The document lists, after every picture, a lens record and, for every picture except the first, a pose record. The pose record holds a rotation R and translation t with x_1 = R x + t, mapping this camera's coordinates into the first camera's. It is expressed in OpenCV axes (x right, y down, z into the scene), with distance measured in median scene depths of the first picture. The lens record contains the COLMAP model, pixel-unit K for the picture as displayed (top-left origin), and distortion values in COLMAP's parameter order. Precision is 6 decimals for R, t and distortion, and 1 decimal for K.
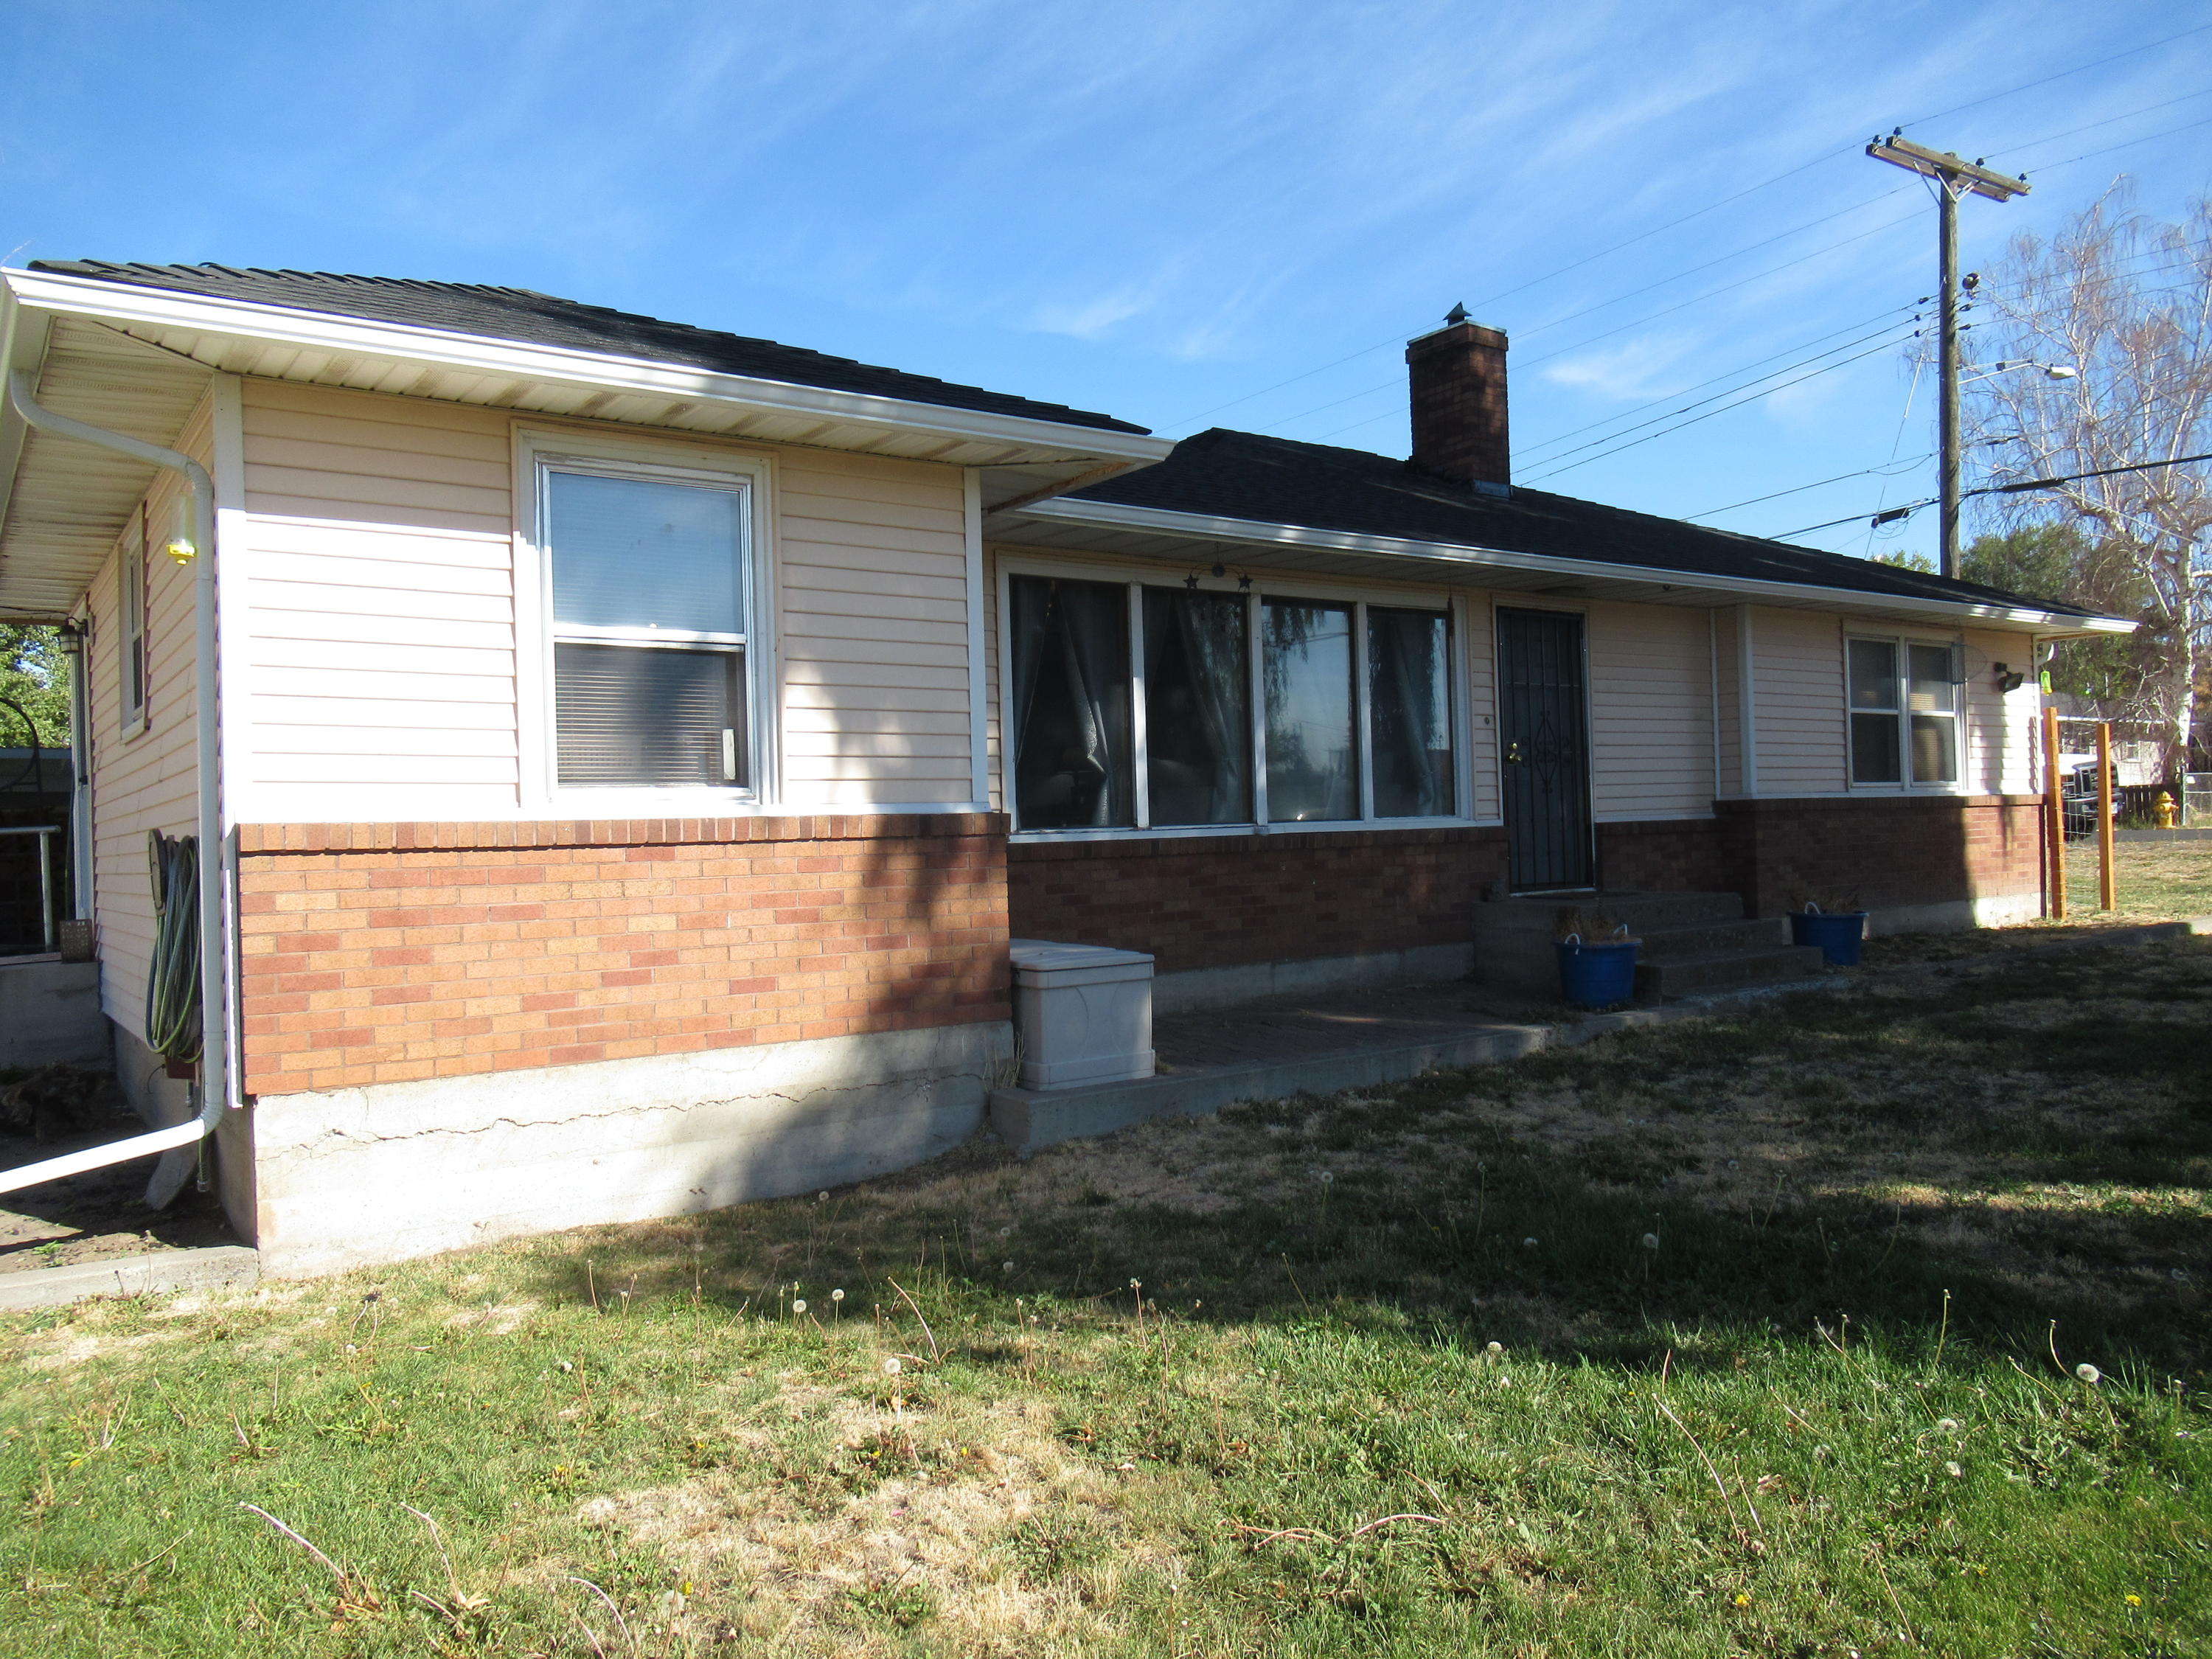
lens RADIAL K [[1637.4, 0, 1094.8], [0, 1637.4, 848.2], [0, 0, 1]] dist [-0.009156, 0.014924]
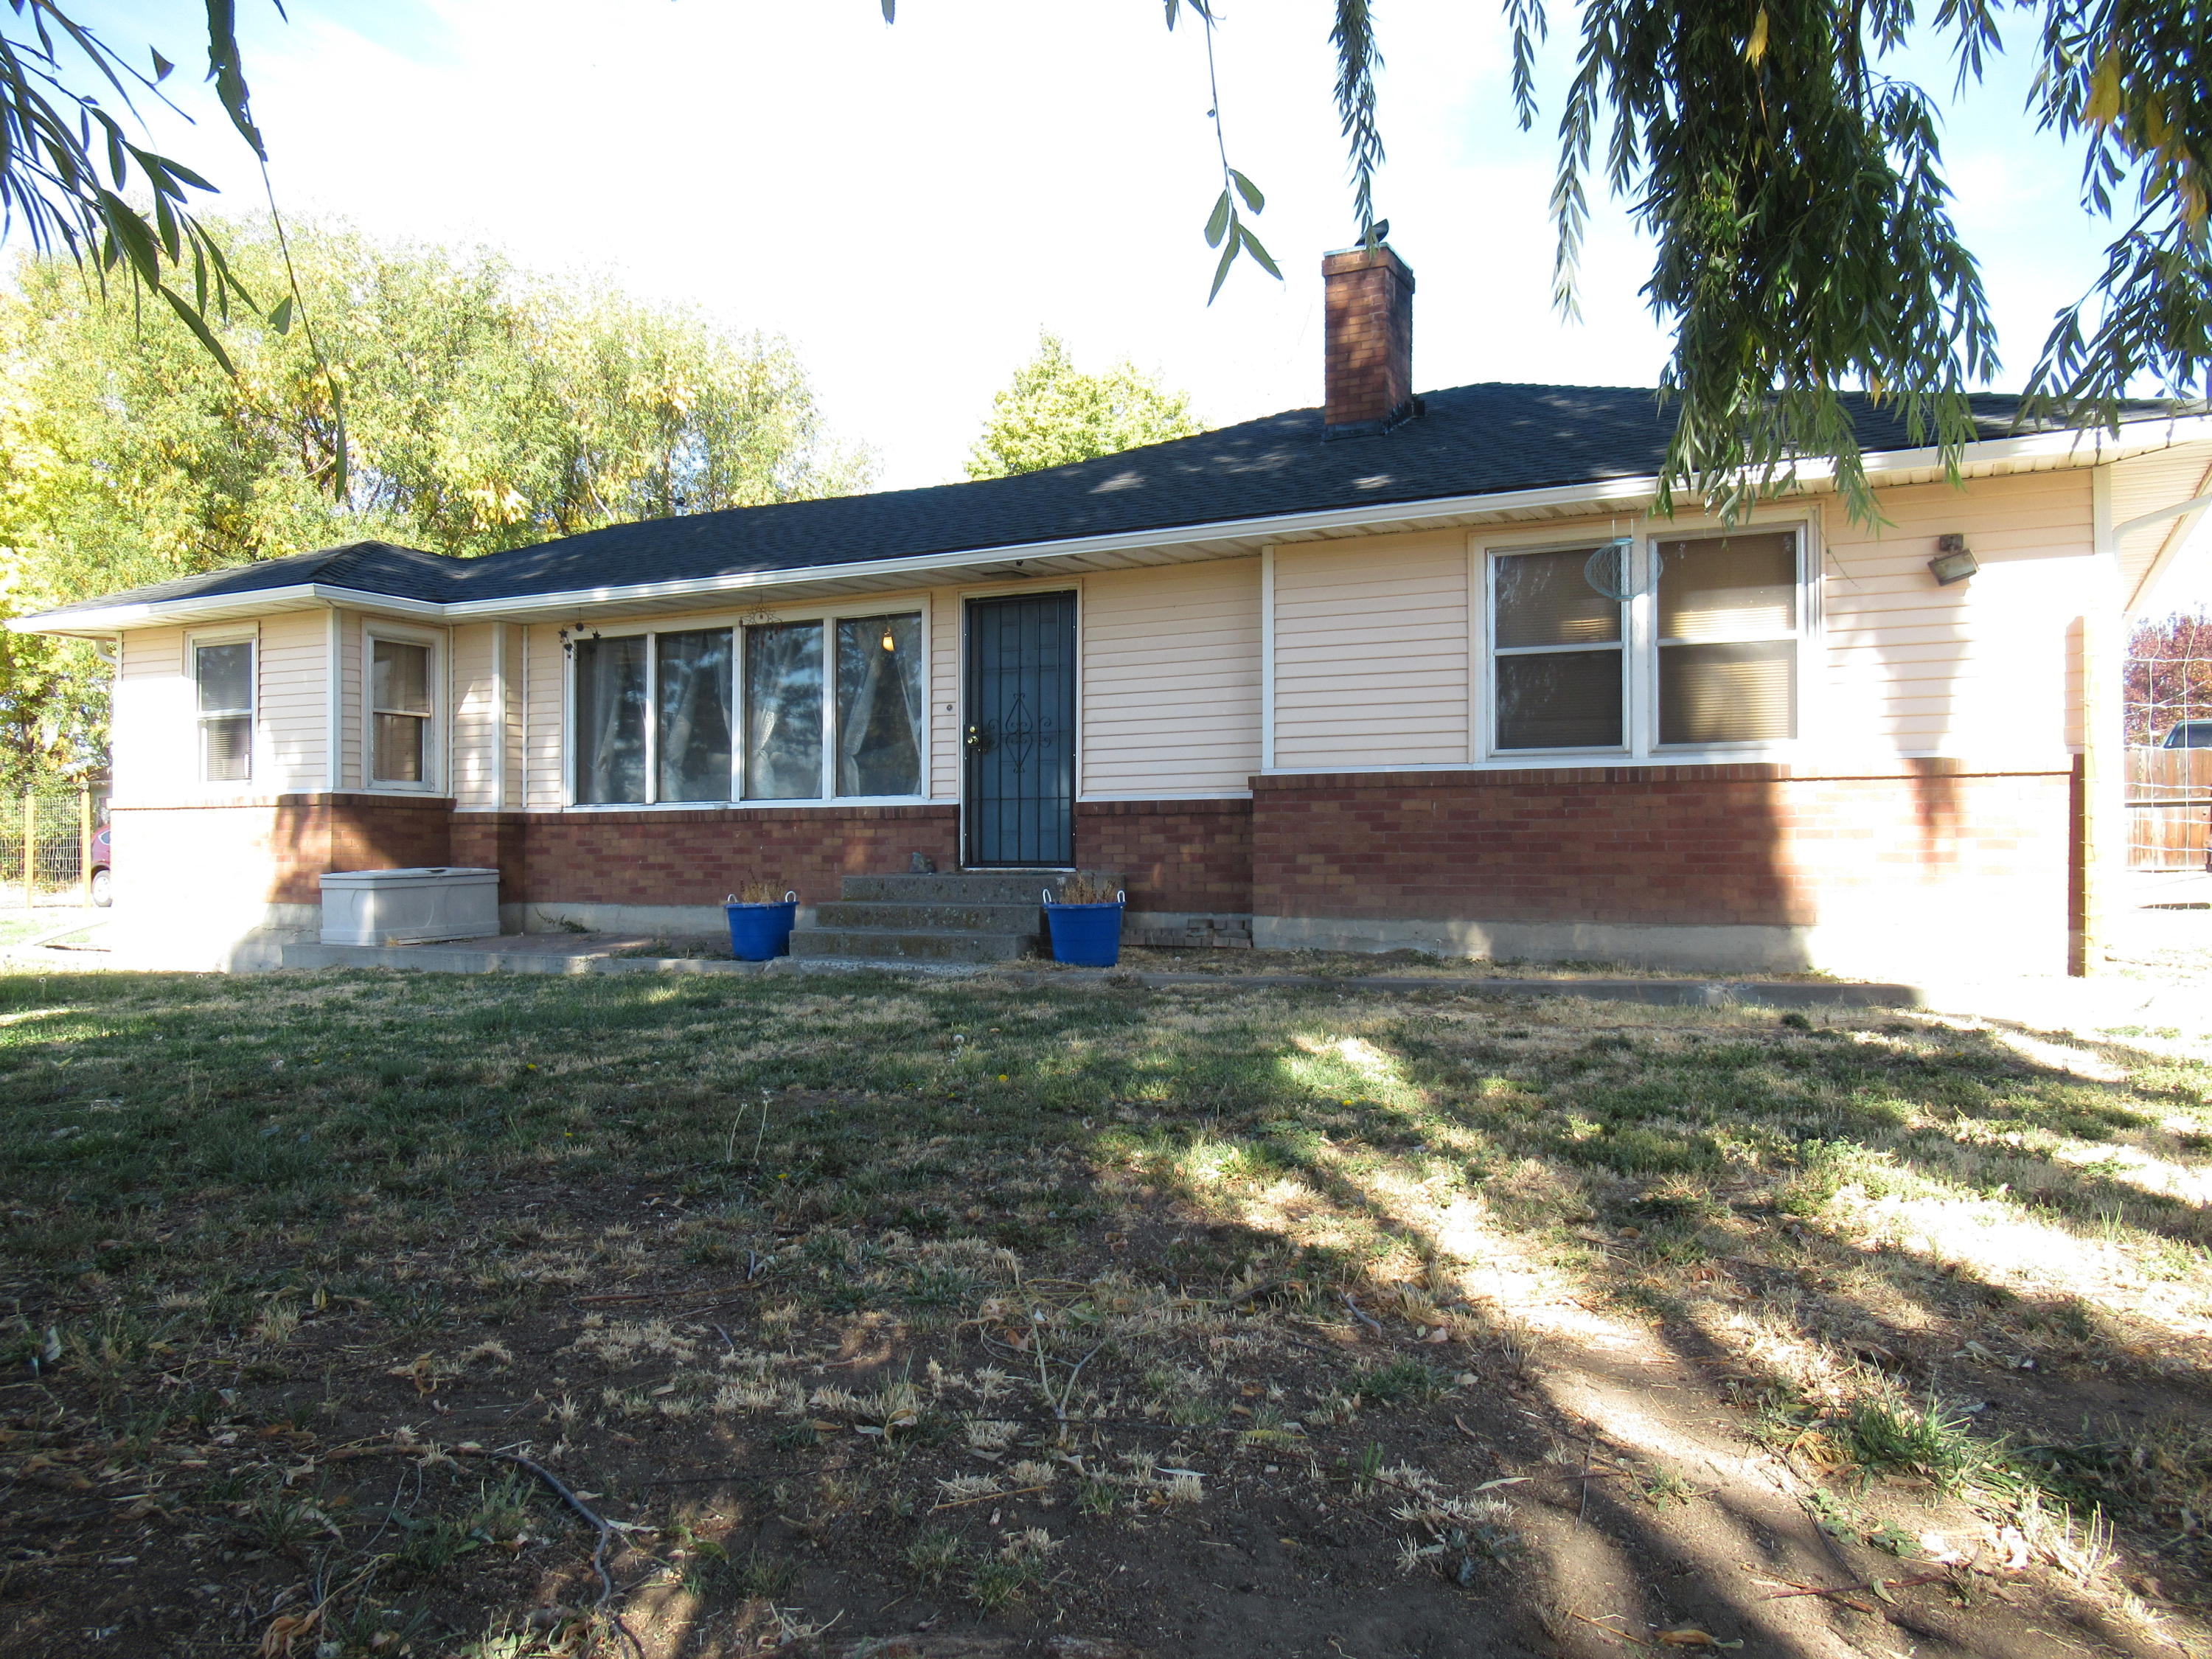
lens RADIAL K [[1637.4, 0, 1094.8], [0, 1637.4, 848.2], [0, 0, 1]] dist [-0.009156, 0.014924]
pose [[0.441254, 0.027523, -0.896960, 2.061991], [-0.019009, 0.999592, 0.021321, -0.015592], [0.897181, 0.007643, 0.441597, 0.994749]]
